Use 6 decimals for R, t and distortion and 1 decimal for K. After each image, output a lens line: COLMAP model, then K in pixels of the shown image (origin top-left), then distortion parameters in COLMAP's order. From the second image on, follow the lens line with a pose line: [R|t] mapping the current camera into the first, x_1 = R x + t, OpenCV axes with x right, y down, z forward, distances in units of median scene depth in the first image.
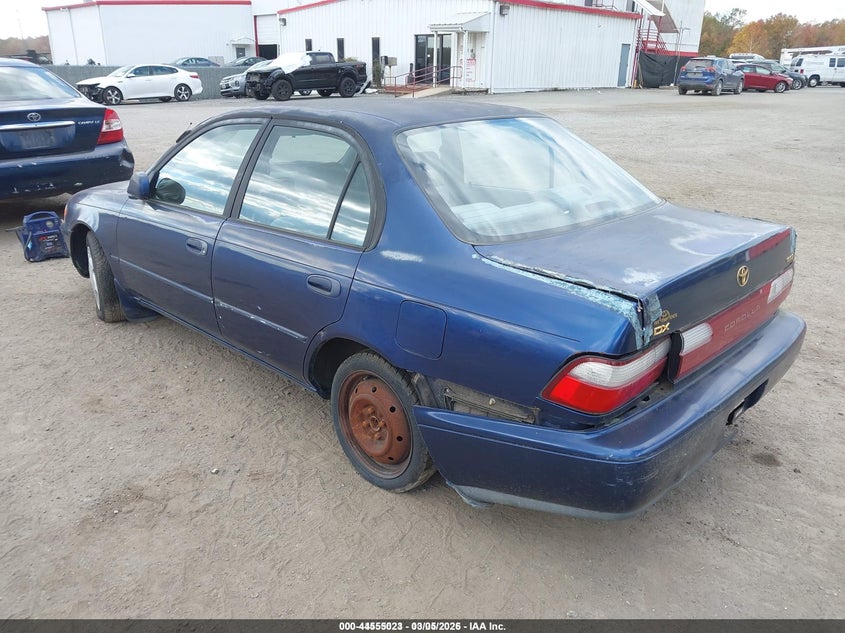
lens RADIAL K [[695.2, 0, 422.0], [0, 695.2, 316.9], [0, 0, 1]] dist [-0.002674, -0.004116]
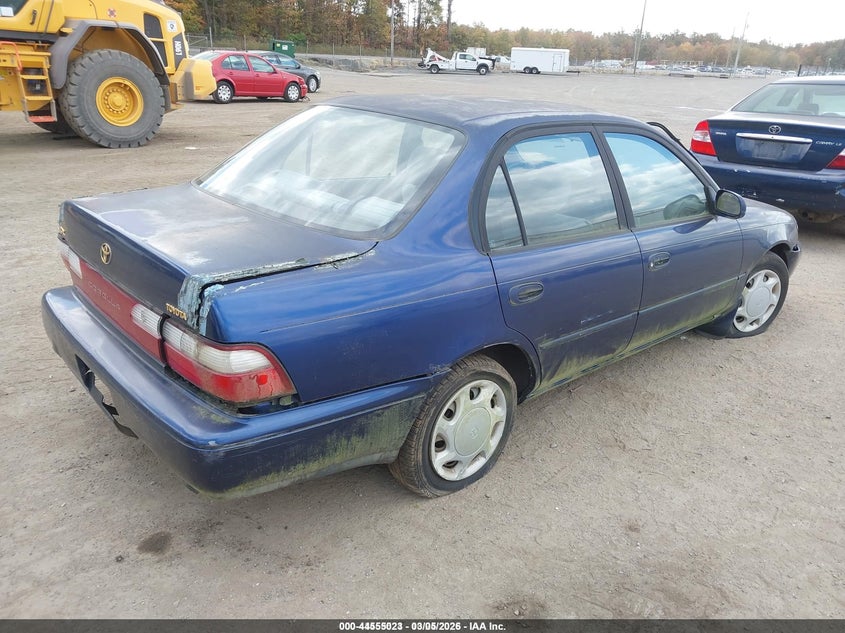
lens RADIAL K [[695.2, 0, 421.0], [0, 695.2, 319.1], [0, 0, 1]] dist [-0.002674, -0.004116]
pose [[-0.104304, 0.327522, -0.939069, 1.200521], [-0.370461, 0.863473, 0.342304, -0.424692], [0.922973, 0.383592, 0.031271, 1.235441]]
